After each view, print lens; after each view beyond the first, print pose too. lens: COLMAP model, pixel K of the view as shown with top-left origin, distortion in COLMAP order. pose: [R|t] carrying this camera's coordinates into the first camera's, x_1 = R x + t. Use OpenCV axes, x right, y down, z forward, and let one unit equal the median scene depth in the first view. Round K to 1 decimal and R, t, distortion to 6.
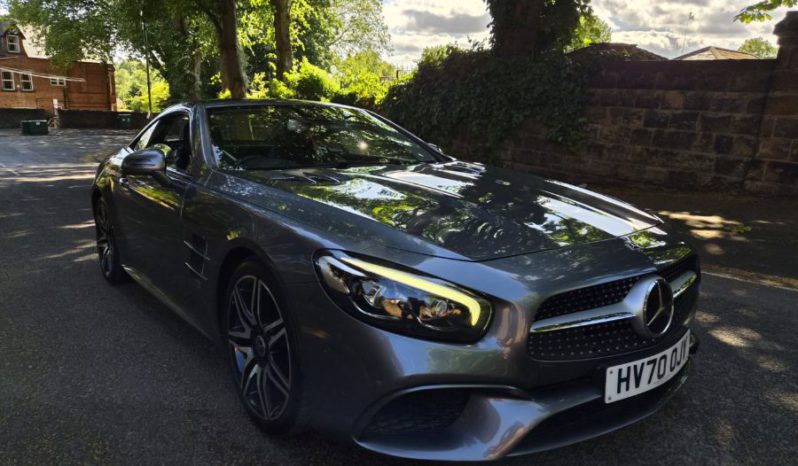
lens RADIAL K [[514.5, 0, 396.0], [0, 514.5, 245.9], [0, 0, 1]] dist [0.056516, -0.036946]
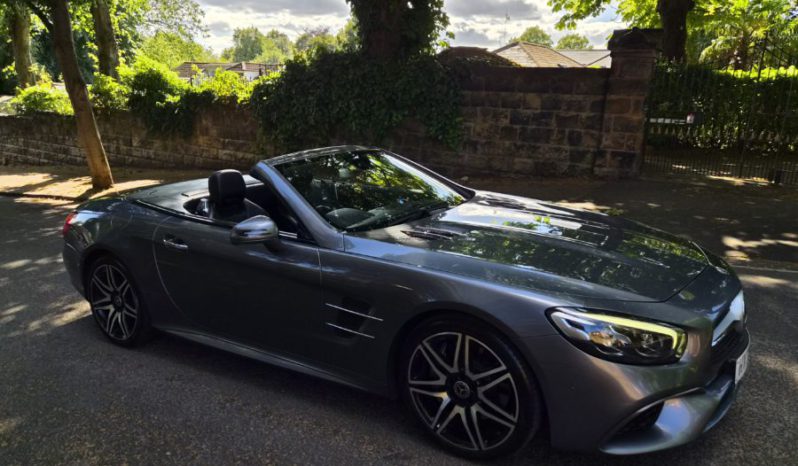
lens RADIAL K [[514.5, 0, 400.9], [0, 514.5, 243.7], [0, 0, 1]] dist [0.056516, -0.036946]
pose [[0.943943, -0.113000, 0.310166, -0.138076], [0.105518, 0.993578, 0.040853, -0.038278], [-0.312791, -0.005834, 0.949804, -0.014202]]
